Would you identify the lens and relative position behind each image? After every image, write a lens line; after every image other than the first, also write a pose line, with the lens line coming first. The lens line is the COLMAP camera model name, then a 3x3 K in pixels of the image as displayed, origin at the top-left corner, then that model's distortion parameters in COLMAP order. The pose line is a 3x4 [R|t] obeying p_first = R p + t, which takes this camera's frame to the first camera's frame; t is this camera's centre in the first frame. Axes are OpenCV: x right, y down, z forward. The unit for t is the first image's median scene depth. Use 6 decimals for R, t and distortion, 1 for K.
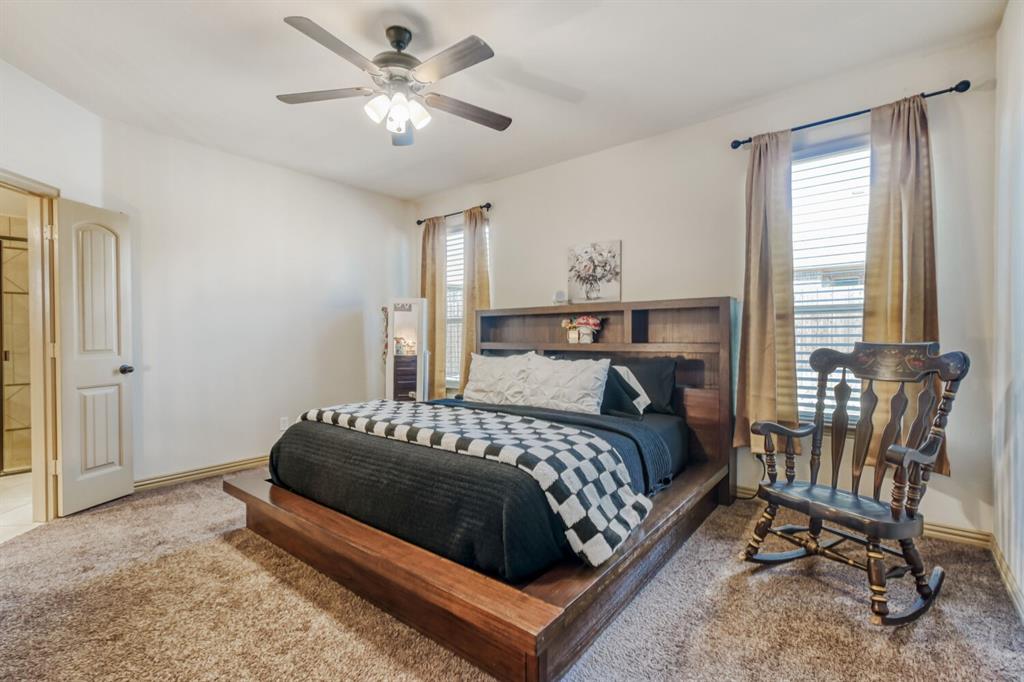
lens RADIAL K [[460.9, 0, 507.9], [0, 460.9, 340.1], [0, 0, 1]] dist [0.013019, -0.003663]
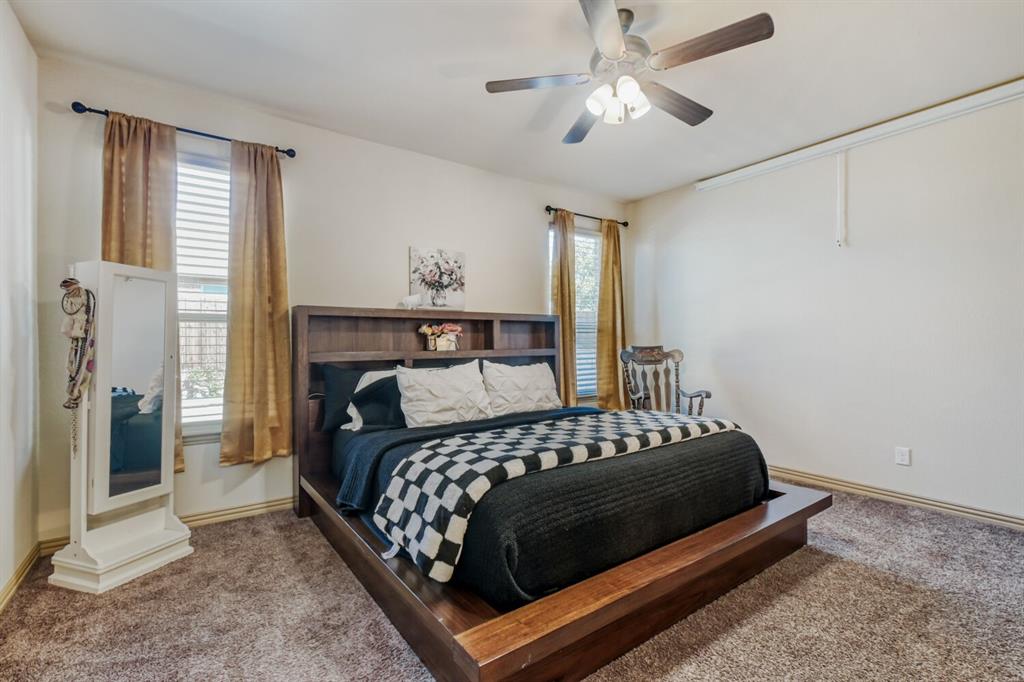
lens RADIAL K [[460.9, 0, 511.3], [0, 460.9, 340.8], [0, 0, 1]] dist [0.013019, -0.003663]
pose [[0.257128, 0.005190, 0.966364, -0.724656], [0.014764, 0.999848, -0.009298, -0.002586], [-0.966265, 0.016658, 0.257012, 0.596519]]
